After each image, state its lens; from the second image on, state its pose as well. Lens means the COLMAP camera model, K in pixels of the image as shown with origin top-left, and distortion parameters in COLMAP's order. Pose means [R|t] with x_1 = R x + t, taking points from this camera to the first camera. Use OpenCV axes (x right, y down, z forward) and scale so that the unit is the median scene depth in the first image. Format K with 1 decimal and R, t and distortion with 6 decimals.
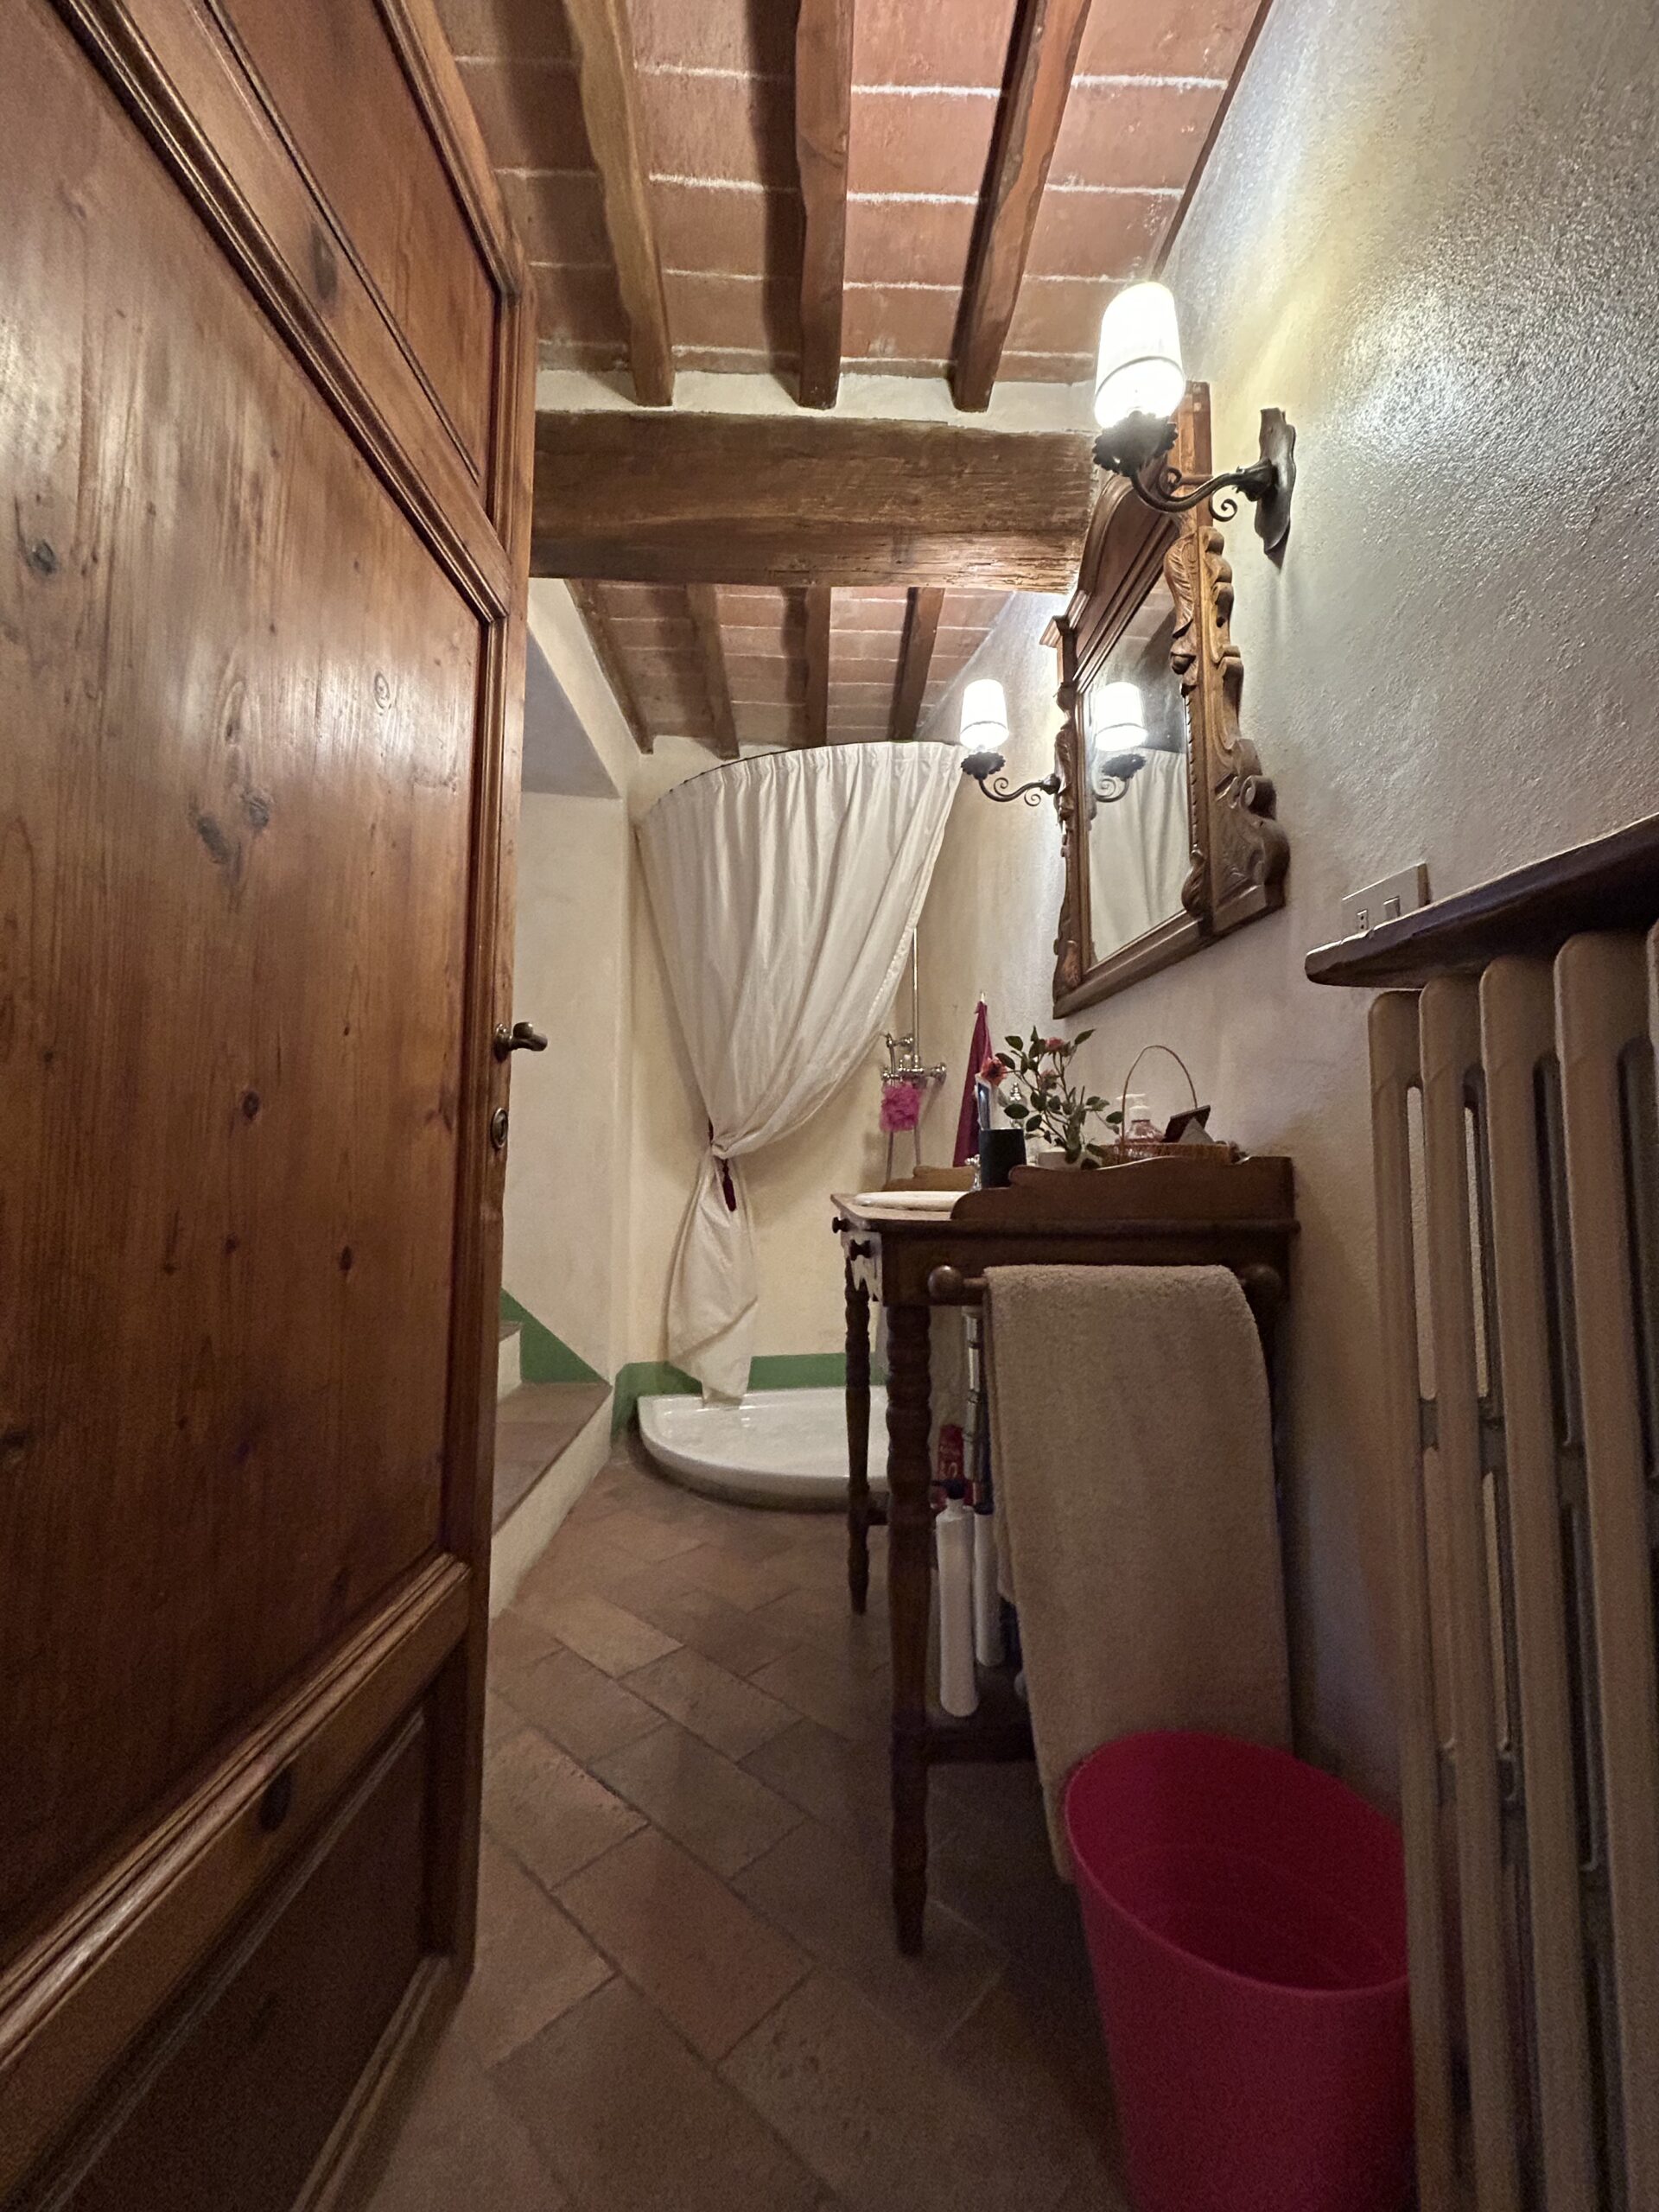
lens RADIAL K [[889.7, 0, 828.1], [0, 889.7, 1109.7], [0, 0, 1]] dist [-0.001977, 0.000050]
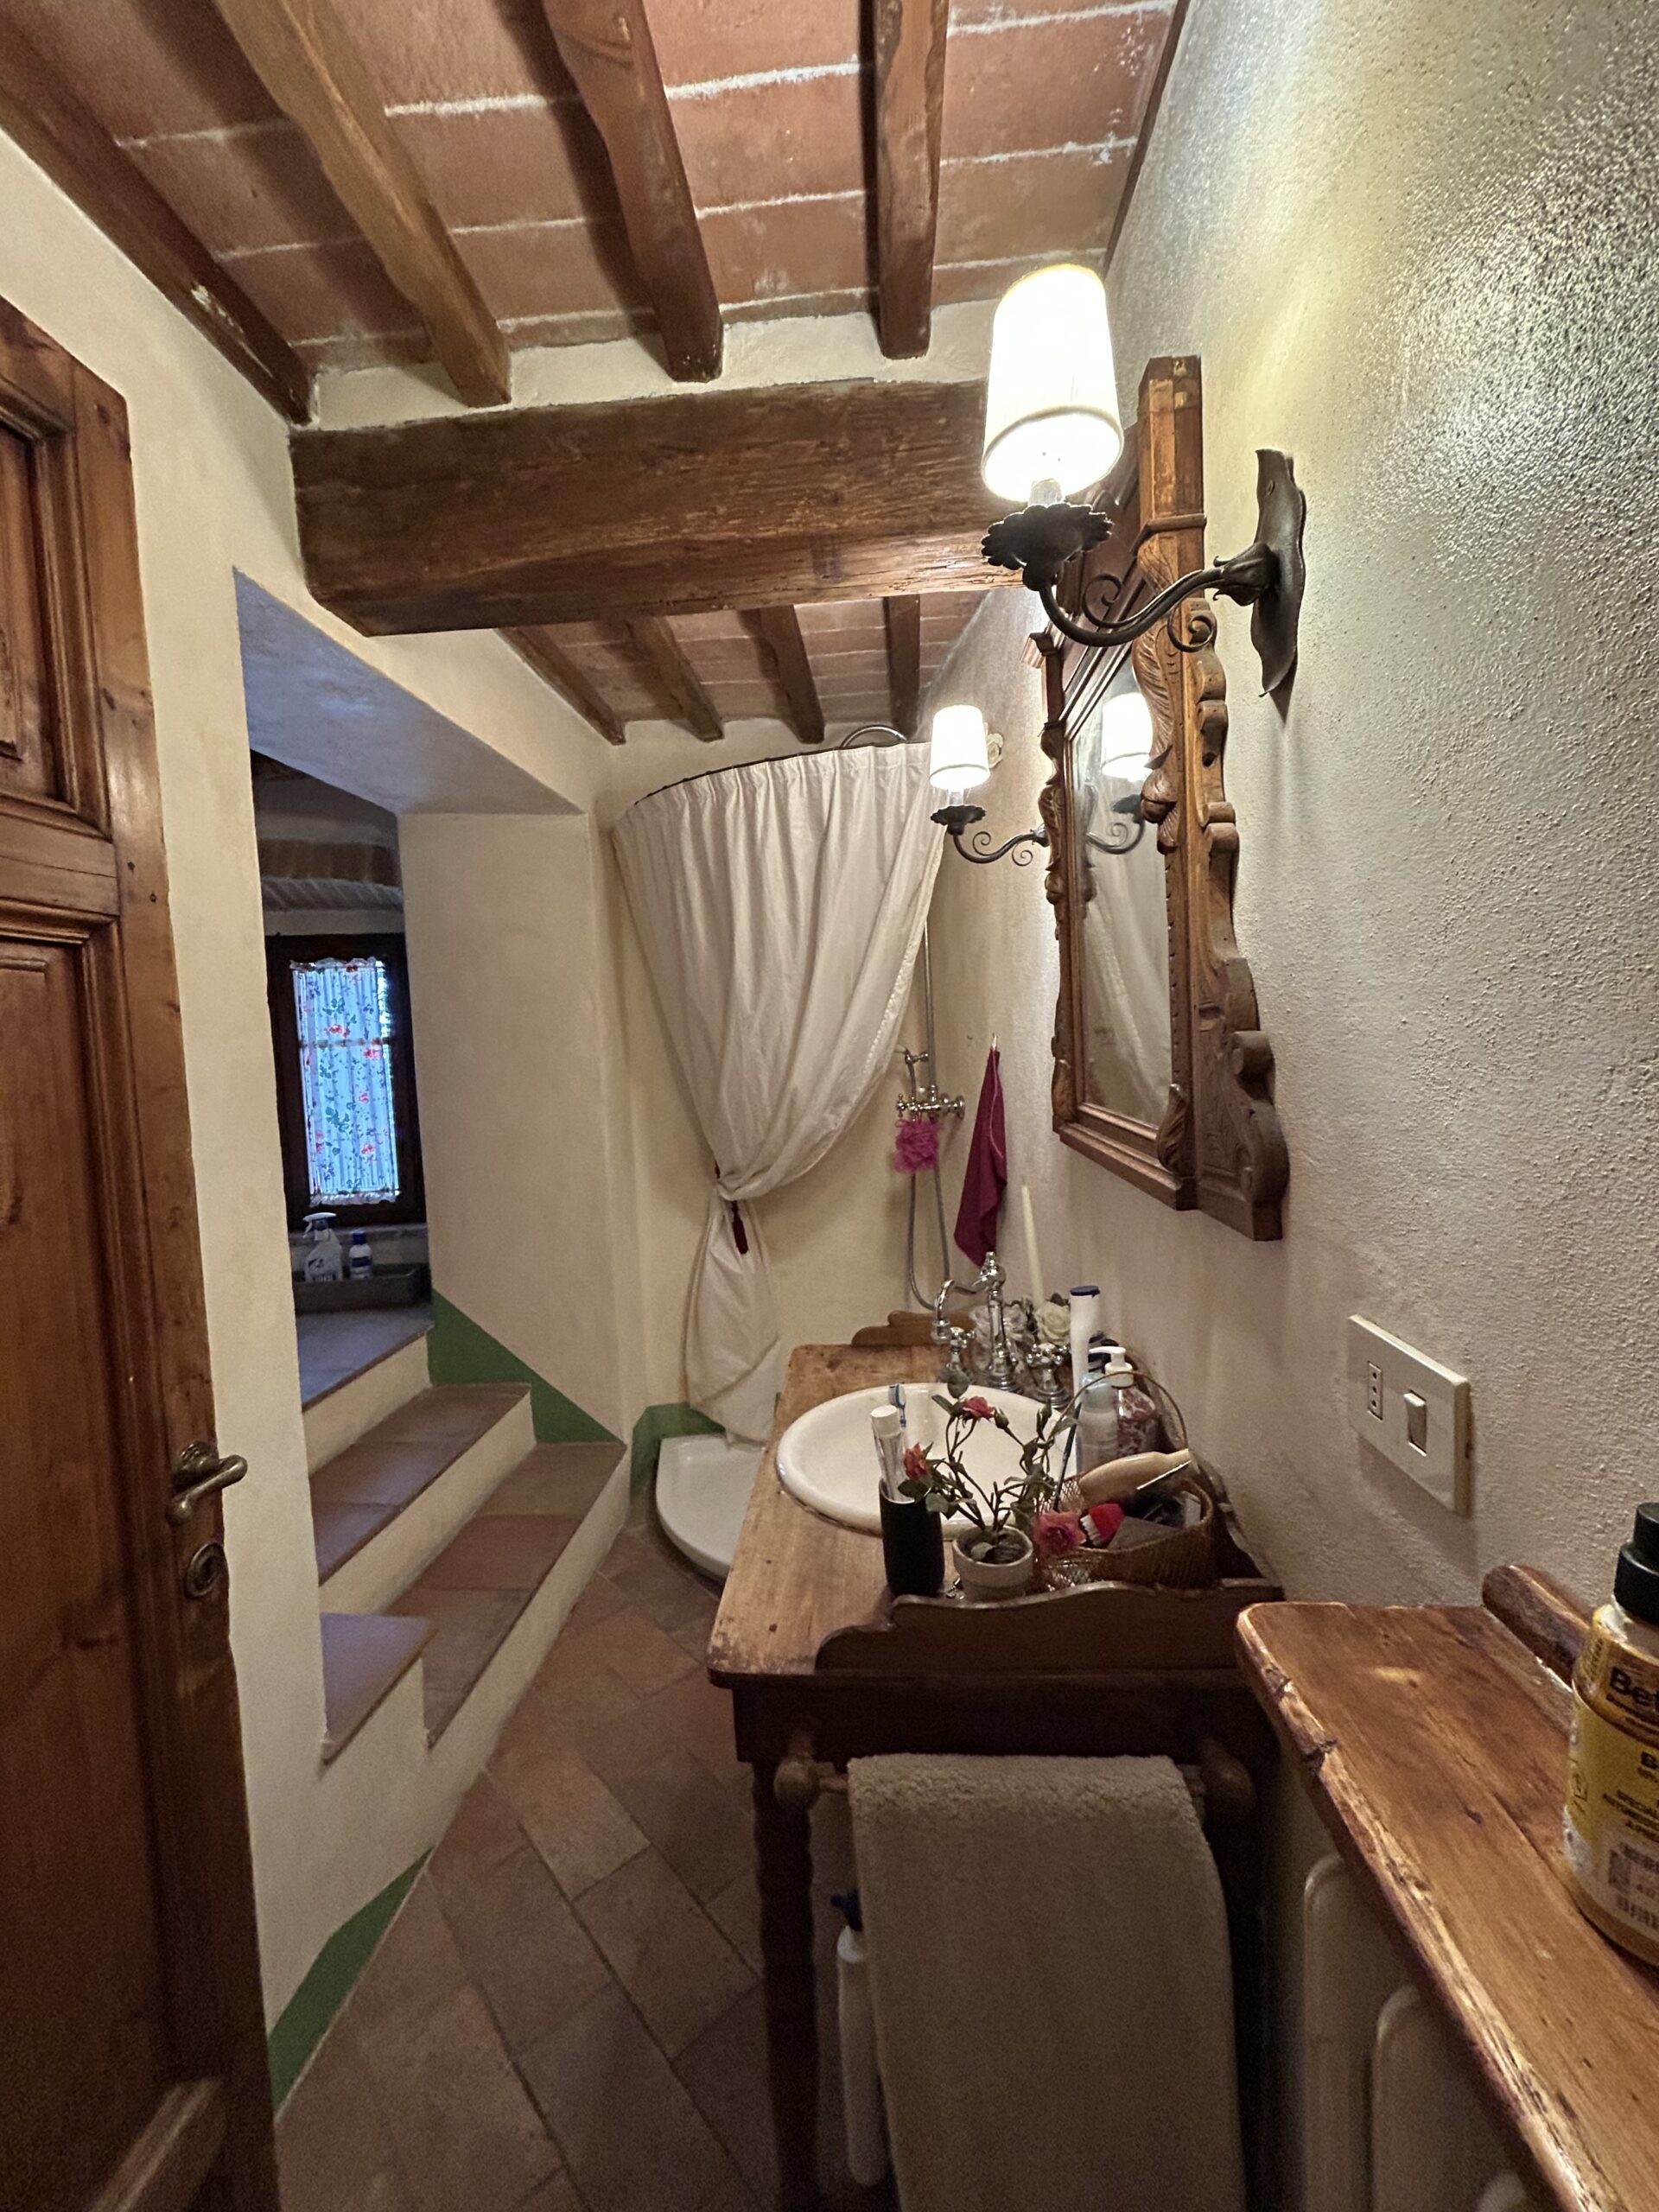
lens RADIAL K [[889.7, 0, 831.7], [0, 889.7, 1099.5], [0, 0, 1]] dist [-0.001977, 0.000050]
pose [[0.993392, -0.039723, -0.107678, 0.155889], [0.053975, 0.989665, 0.132854, -0.283253], [0.101287, -0.137788, 0.985269, 0.191230]]
